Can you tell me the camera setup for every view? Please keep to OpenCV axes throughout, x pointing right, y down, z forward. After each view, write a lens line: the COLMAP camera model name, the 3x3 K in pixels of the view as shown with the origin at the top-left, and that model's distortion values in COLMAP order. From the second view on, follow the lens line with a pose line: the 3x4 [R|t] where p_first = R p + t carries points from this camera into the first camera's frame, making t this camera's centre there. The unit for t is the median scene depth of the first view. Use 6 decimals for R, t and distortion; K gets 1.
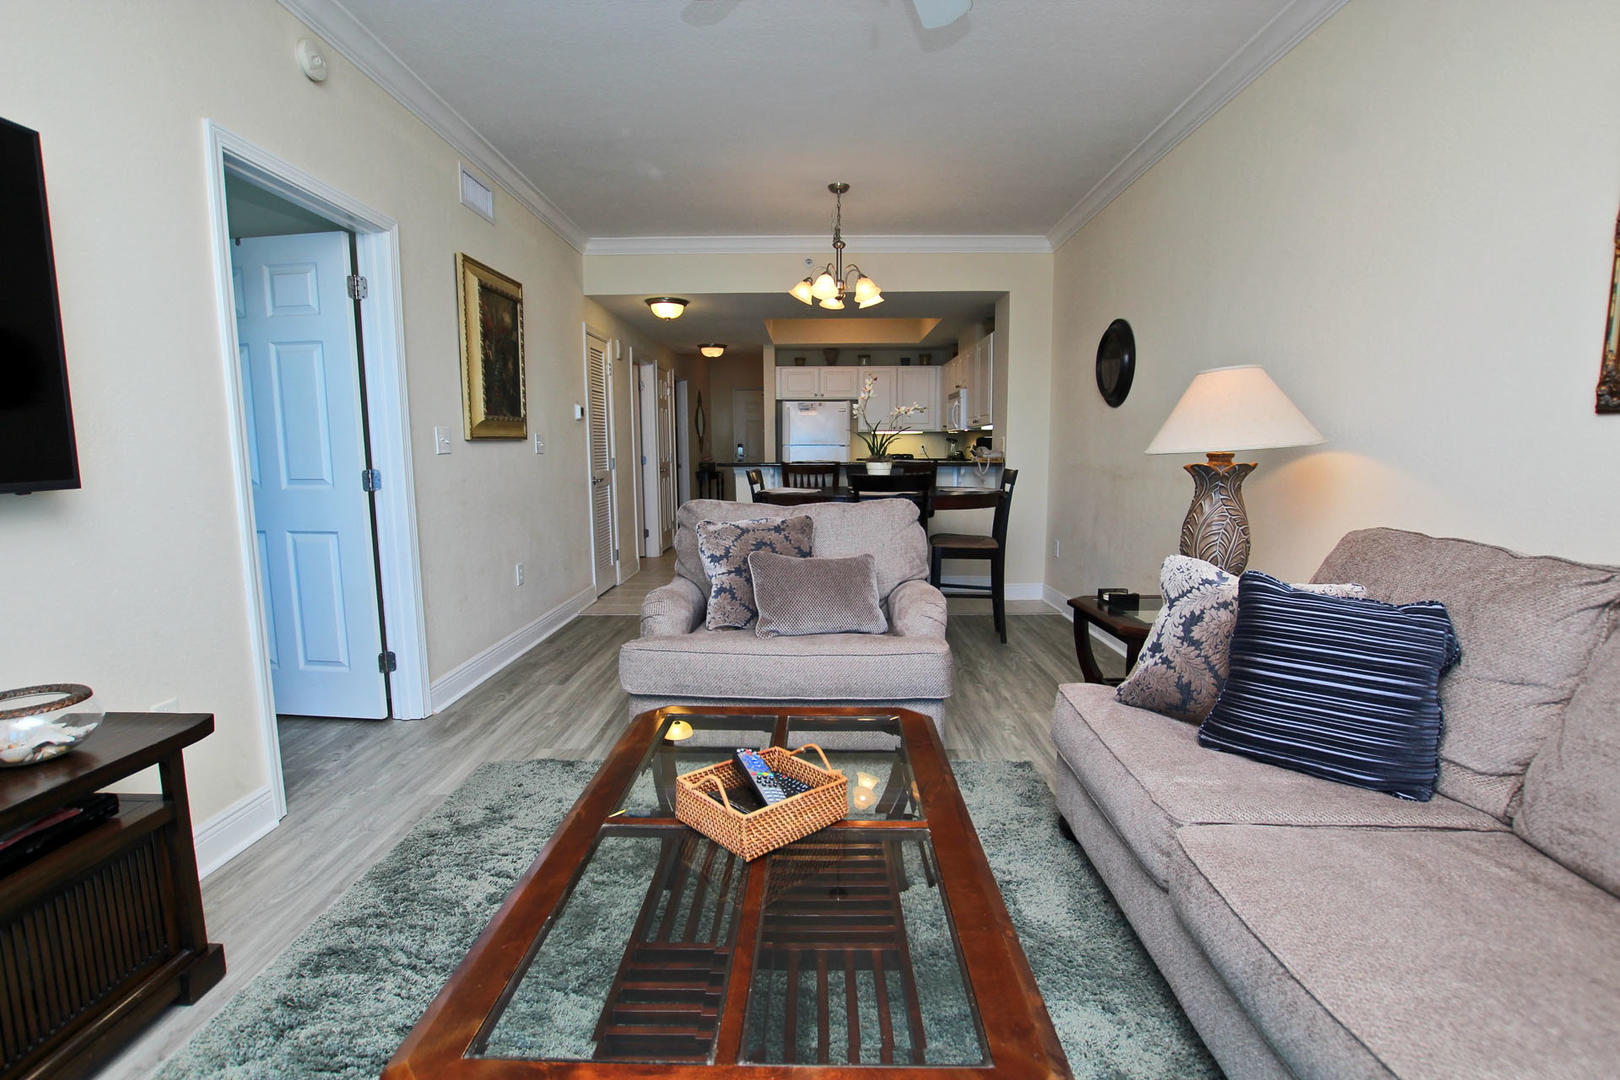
lens RADIAL K [[749.3, 0, 806.9], [0, 749.3, 543.8], [0, 0, 1]] dist [-0.041240, 0.008548]
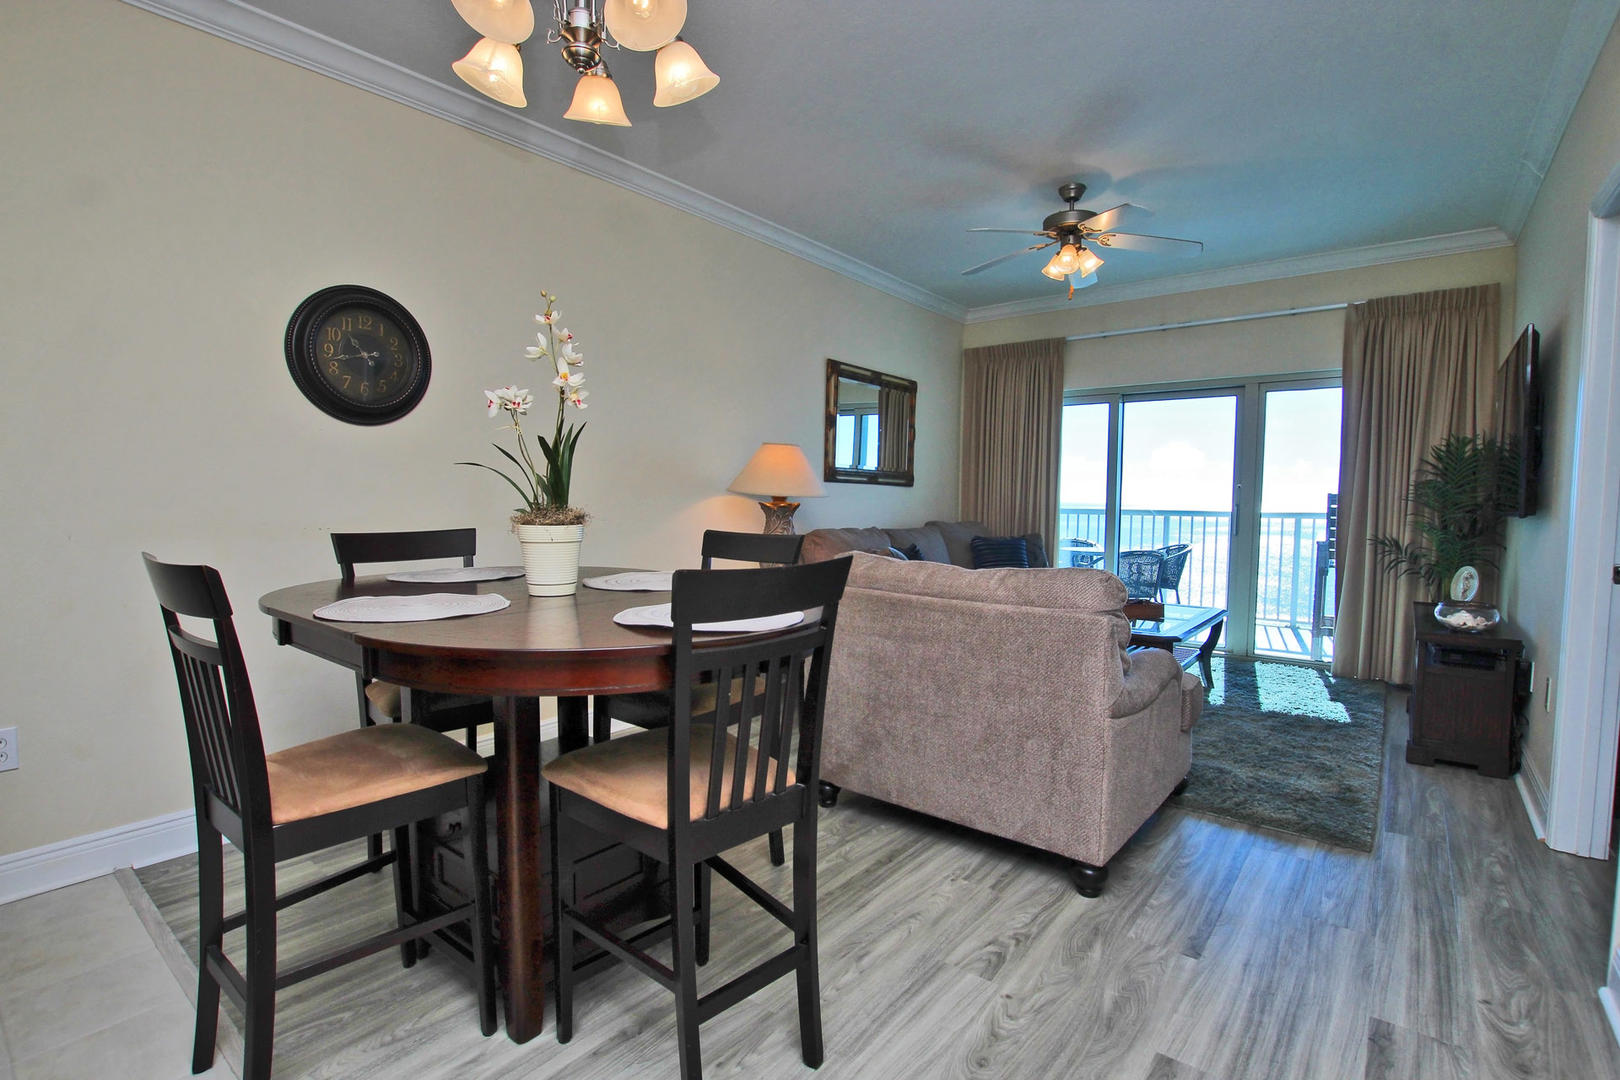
lens RADIAL K [[785.3, 0, 810.0], [0, 785.3, 540.0], [0, 0, 1]] dist [-0.014168, -0.000583]
pose [[-0.796176, -0.036489, 0.603963, -0.455960], [0.072257, 0.985303, 0.154780, -0.261385], [-0.600735, 0.166872, -0.781838, 2.095988]]
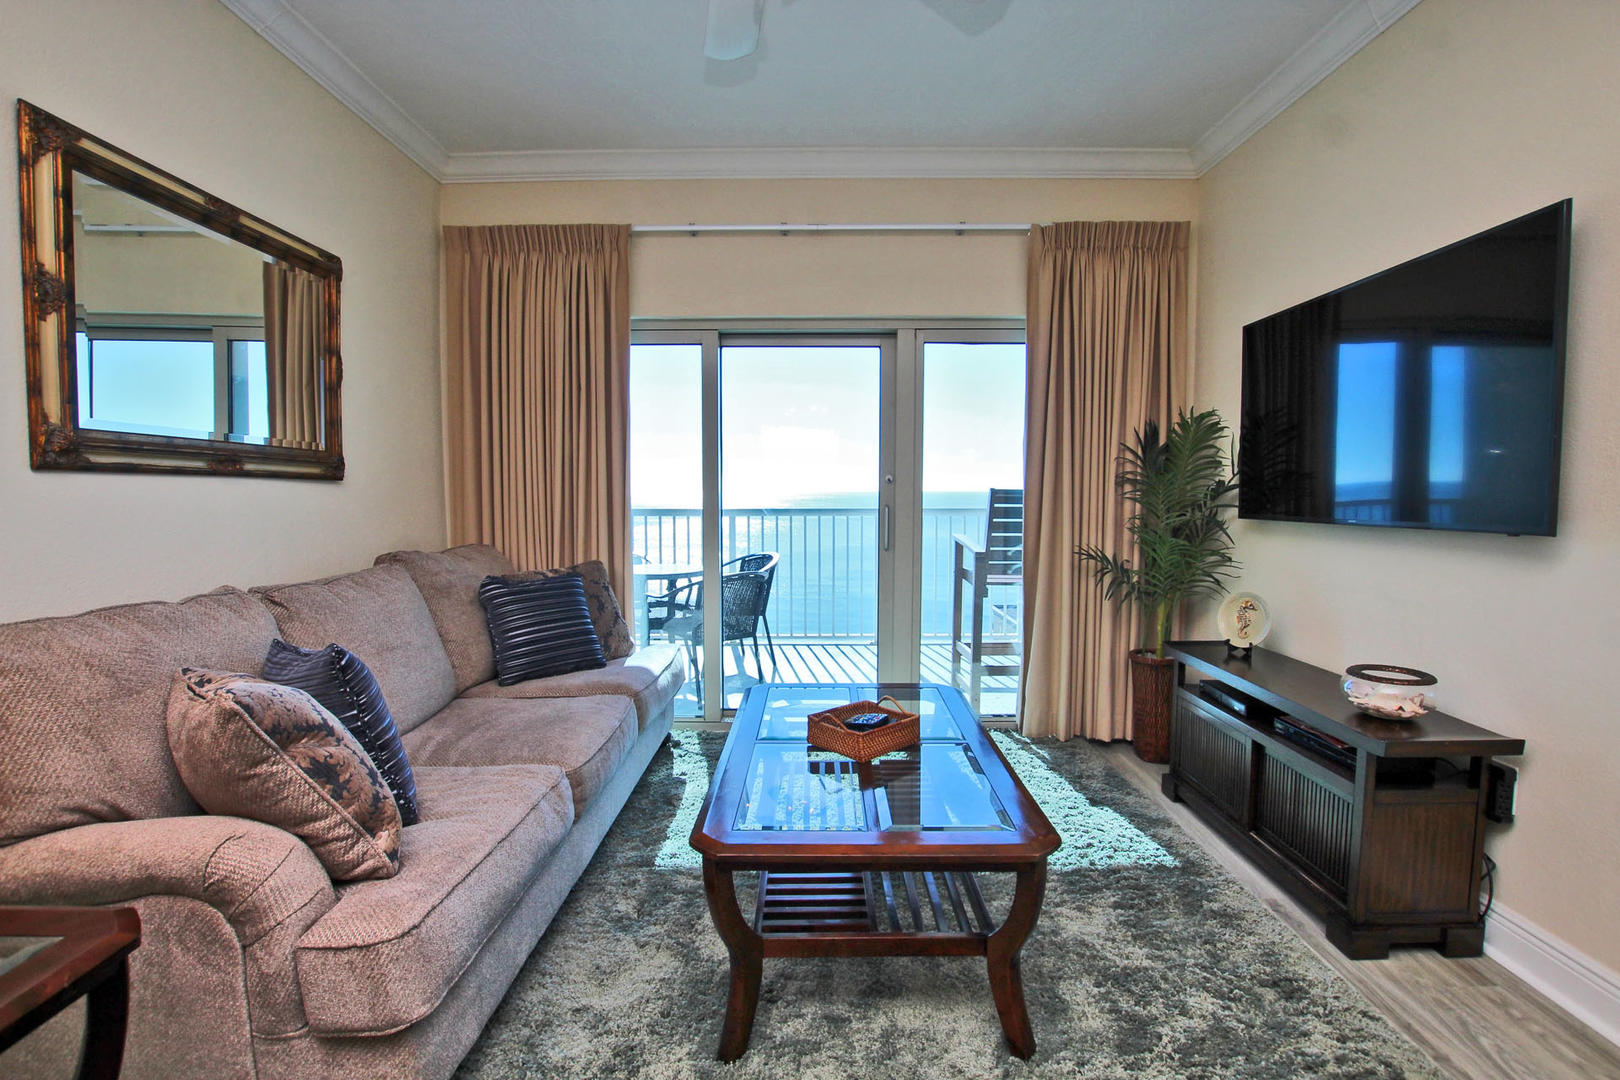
lens RADIAL K [[749.3, 0, 806.9], [0, 749.3, 543.8], [0, 0, 1]] dist [-0.041240, 0.008548]
pose [[-0.999949, 0.005331, -0.008552, 0.035296], [0.003508, 0.979680, 0.200537, -0.162380], [0.009447, 0.200497, -0.979649, 1.174448]]
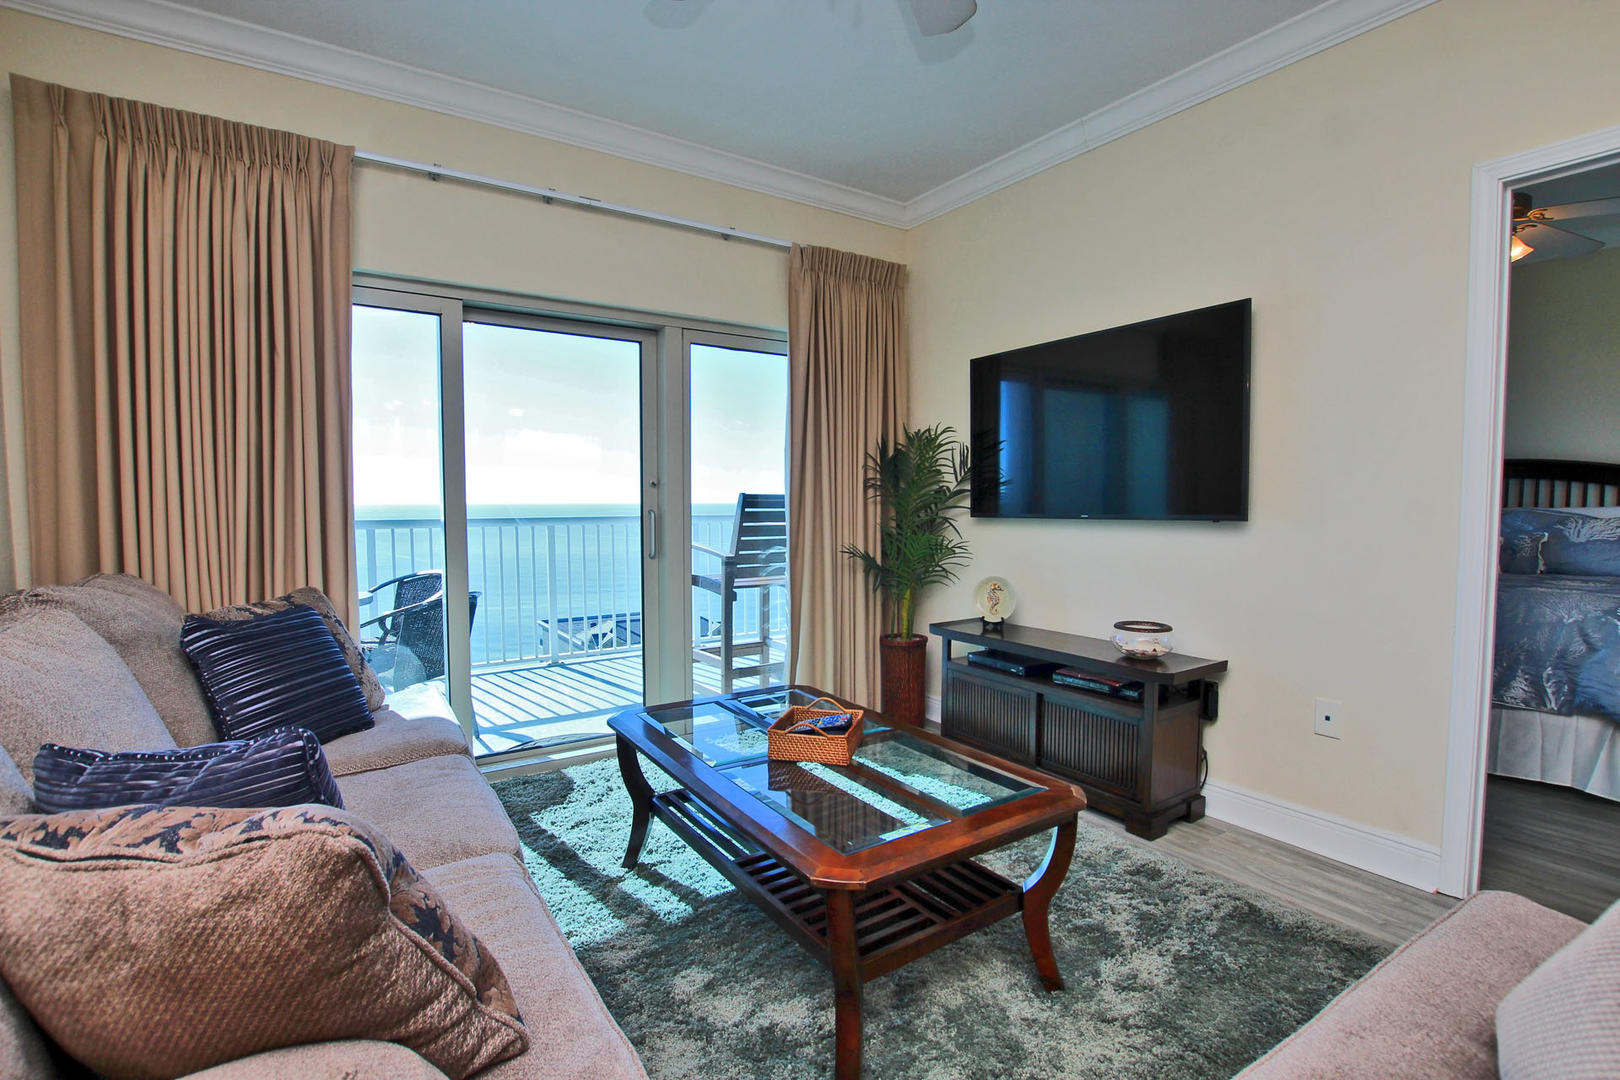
lens RADIAL K [[749.3, 0, 806.9], [0, 749.3, 543.8], [0, 0, 1]] dist [-0.041240, 0.008548]
pose [[-0.822924, 0.036931, -0.566949, 0.379226], [-0.068649, 0.984111, 0.163748, -0.130898], [0.563988, 0.173672, -0.807313, 1.031143]]
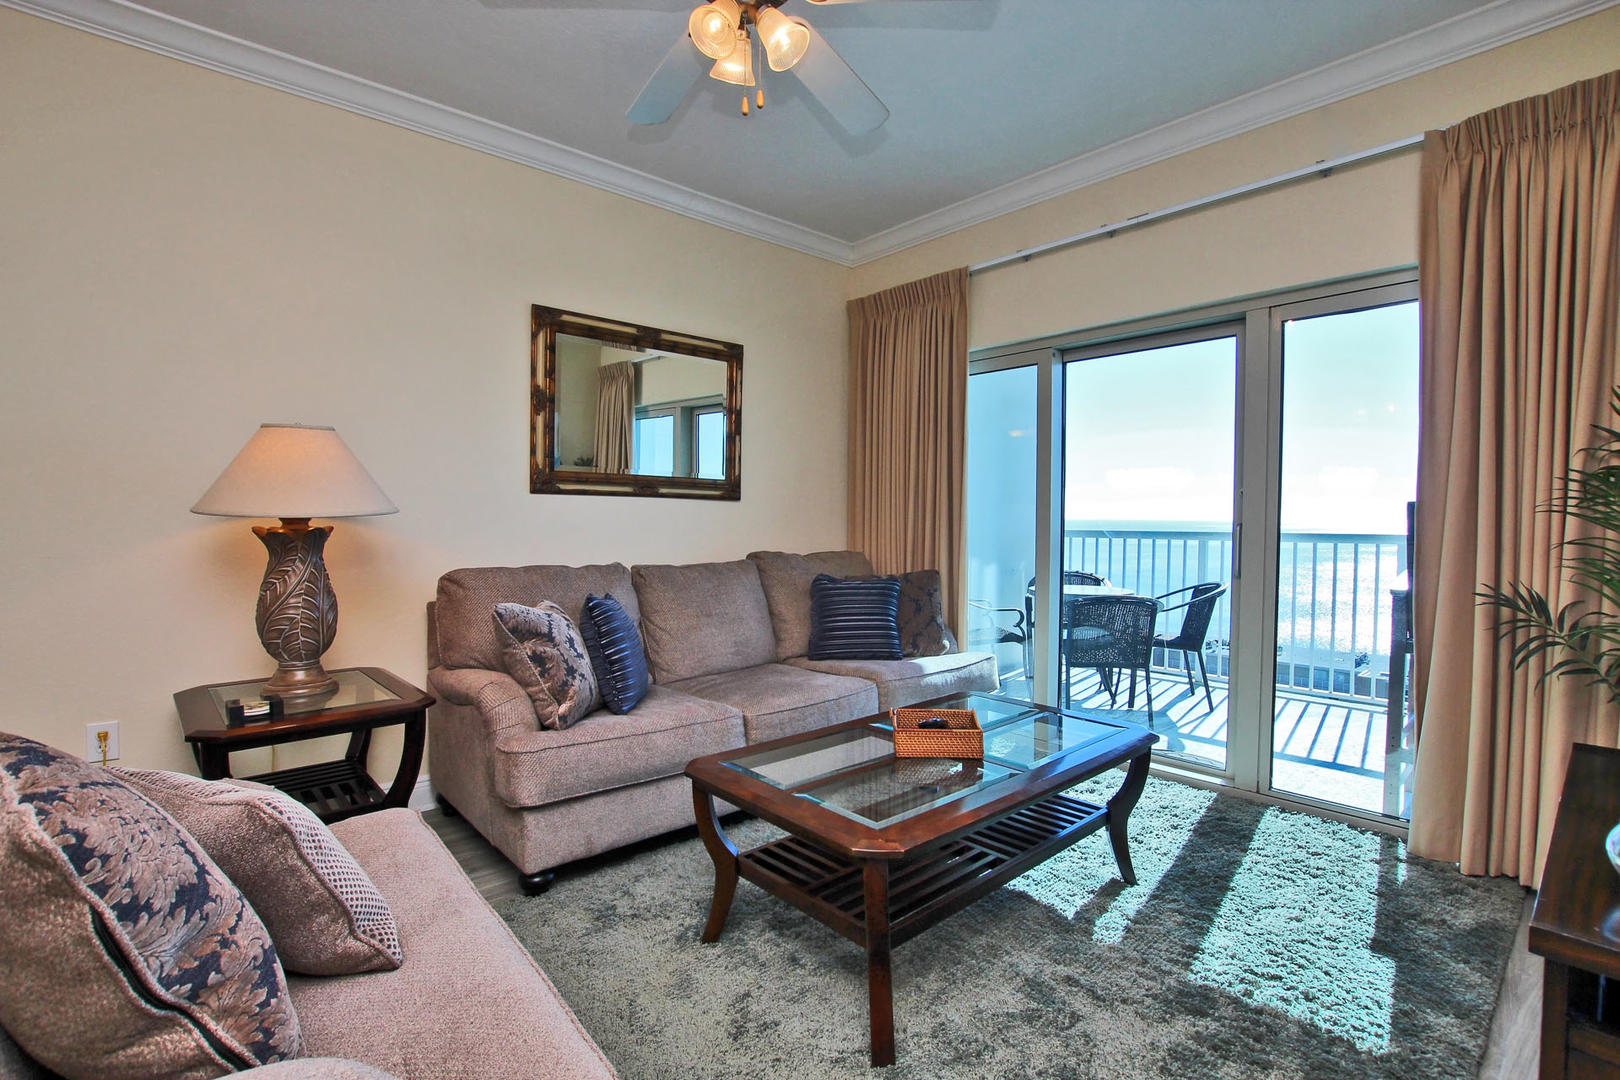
lens RADIAL K [[749.3, 0, 806.9], [0, 749.3, 543.8], [0, 0, 1]] dist [-0.041240, 0.008548]
pose [[-0.676435, -0.021628, 0.736185, -0.484751], [0.097184, 0.988207, 0.118328, -0.124573], [-0.730063, 0.151586, -0.666356, 1.056839]]
